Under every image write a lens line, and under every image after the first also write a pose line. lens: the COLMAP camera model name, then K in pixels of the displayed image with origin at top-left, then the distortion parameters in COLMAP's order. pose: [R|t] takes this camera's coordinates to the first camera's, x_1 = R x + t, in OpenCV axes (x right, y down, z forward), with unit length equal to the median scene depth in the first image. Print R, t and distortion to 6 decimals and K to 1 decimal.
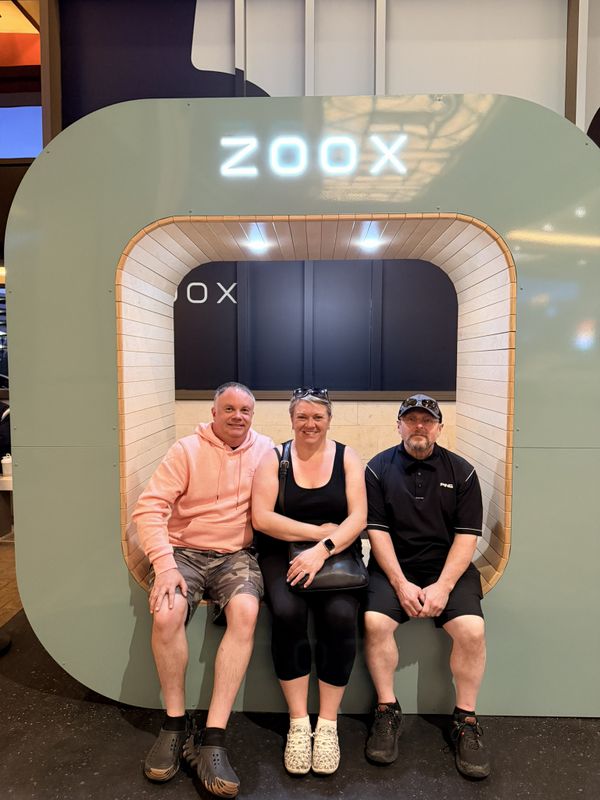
lens RADIAL K [[571.9, 0, 299.8], [0, 571.9, 403.4], [0, 0, 1]] dist [0.025308, -0.034037]
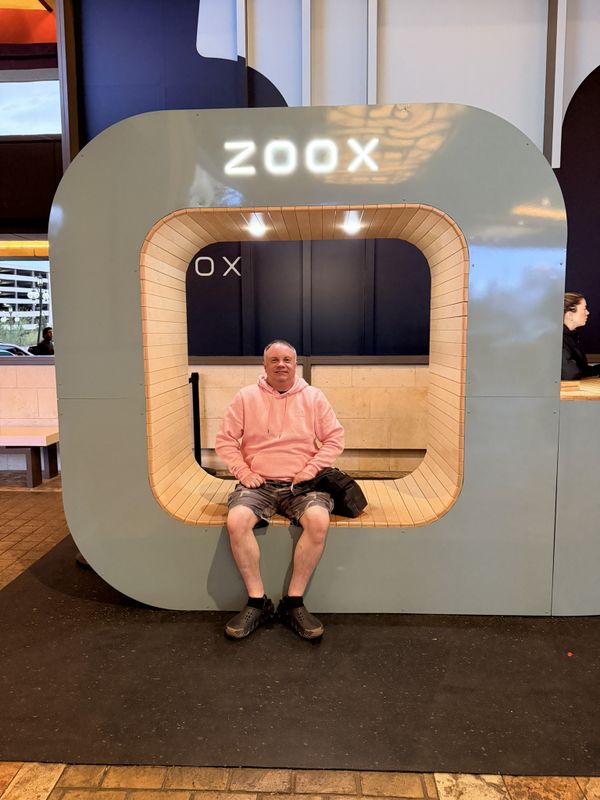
lens RADIAL K [[571.9, 0, 298.3], [0, 571.9, 398.1], [0, 0, 1]] dist [0.025308, -0.034037]
pose [[0.999873, -0.005289, -0.015032, 0.031912], [0.005953, 0.998994, 0.044449, 0.021643], [0.014782, -0.044533, 0.998899, -0.220664]]
